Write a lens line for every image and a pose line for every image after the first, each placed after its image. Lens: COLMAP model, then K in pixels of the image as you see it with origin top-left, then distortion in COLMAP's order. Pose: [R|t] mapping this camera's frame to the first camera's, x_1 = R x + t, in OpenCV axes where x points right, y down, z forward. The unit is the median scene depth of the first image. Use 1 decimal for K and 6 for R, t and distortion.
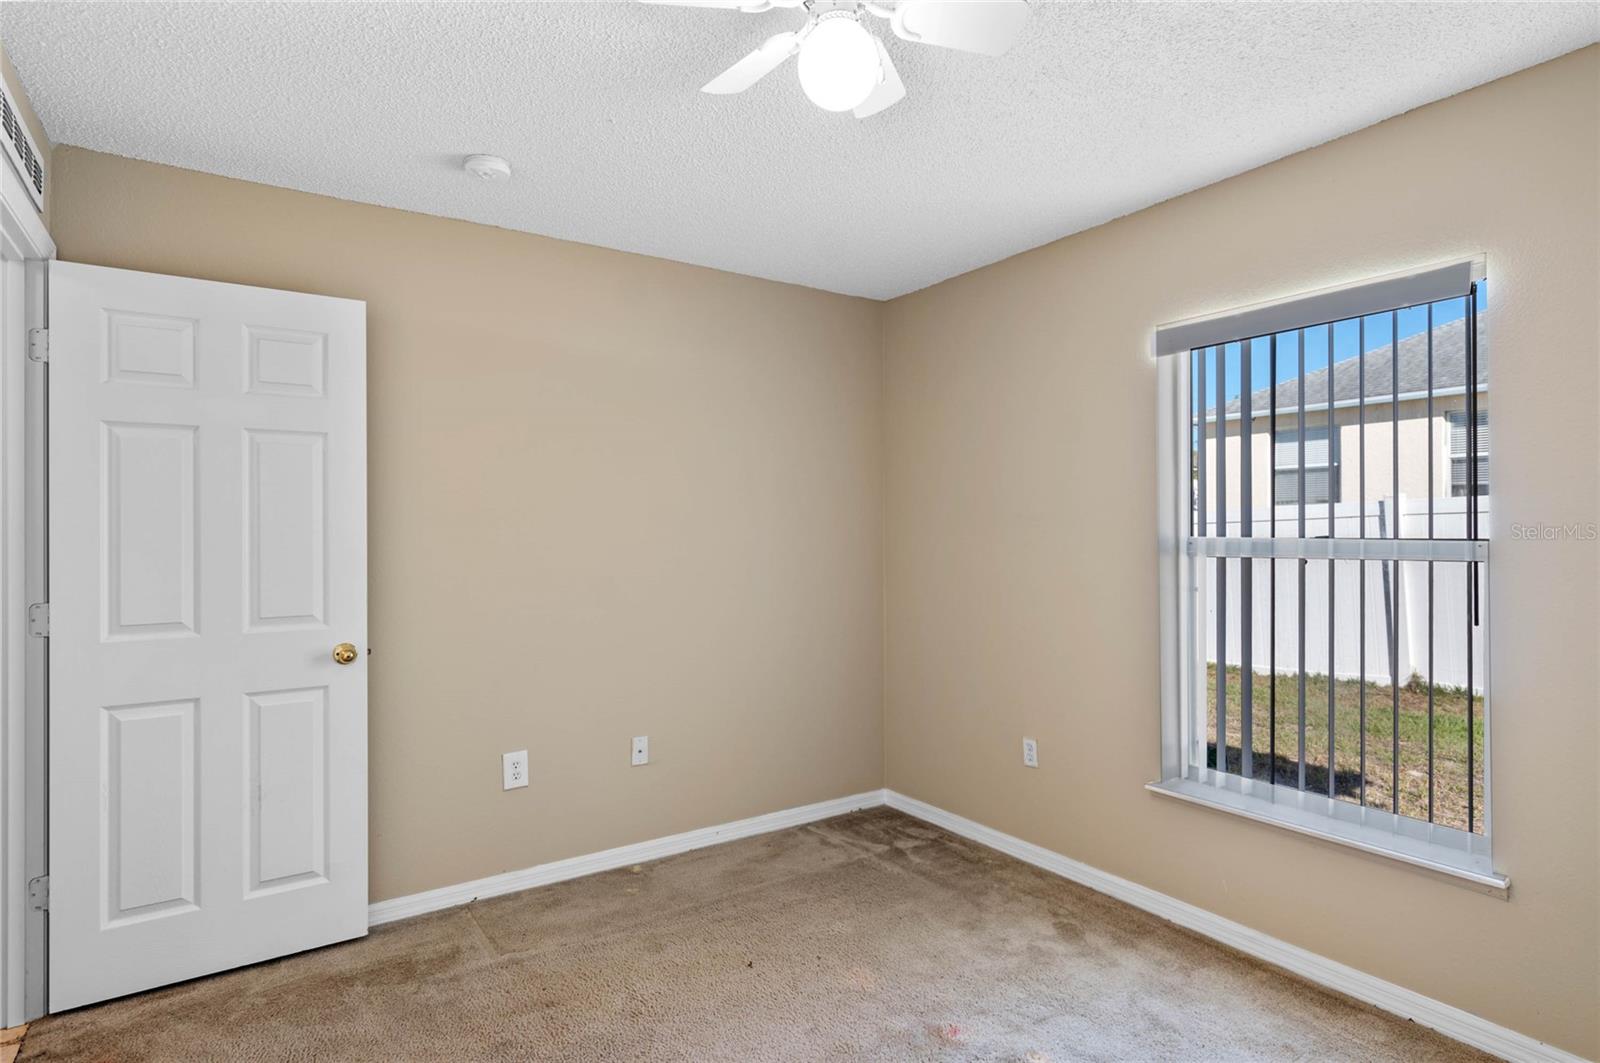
lens RADIAL K [[870.6, 0, 793.1], [0, 870.6, 522.3], [0, 0, 1]] dist [0.000008, 0.003727]
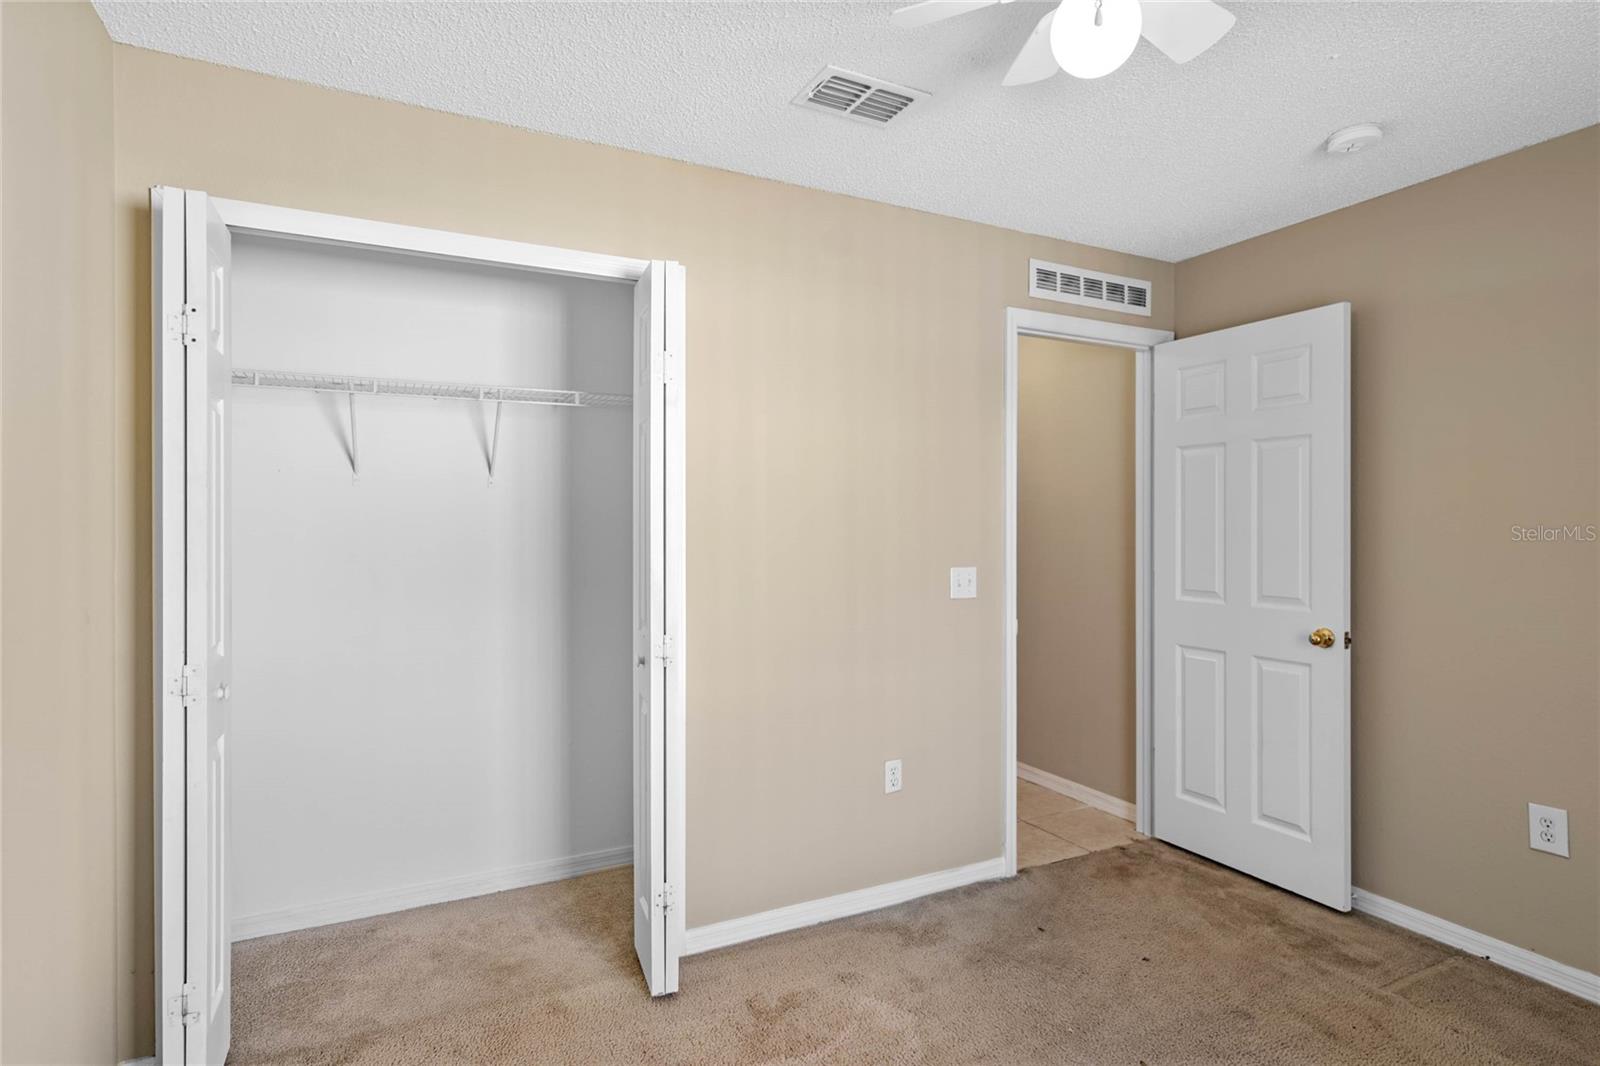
lens RADIAL K [[870.6, 0, 802.7], [0, 870.6, 536.0], [0, 0, 1]] dist [0.000008, 0.003727]
pose [[-0.152446, 0.011394, -0.988246, 0.675365], [0.002443, 0.999935, 0.011152, 0.012381], [0.988309, -0.000714, -0.152464, 0.555465]]
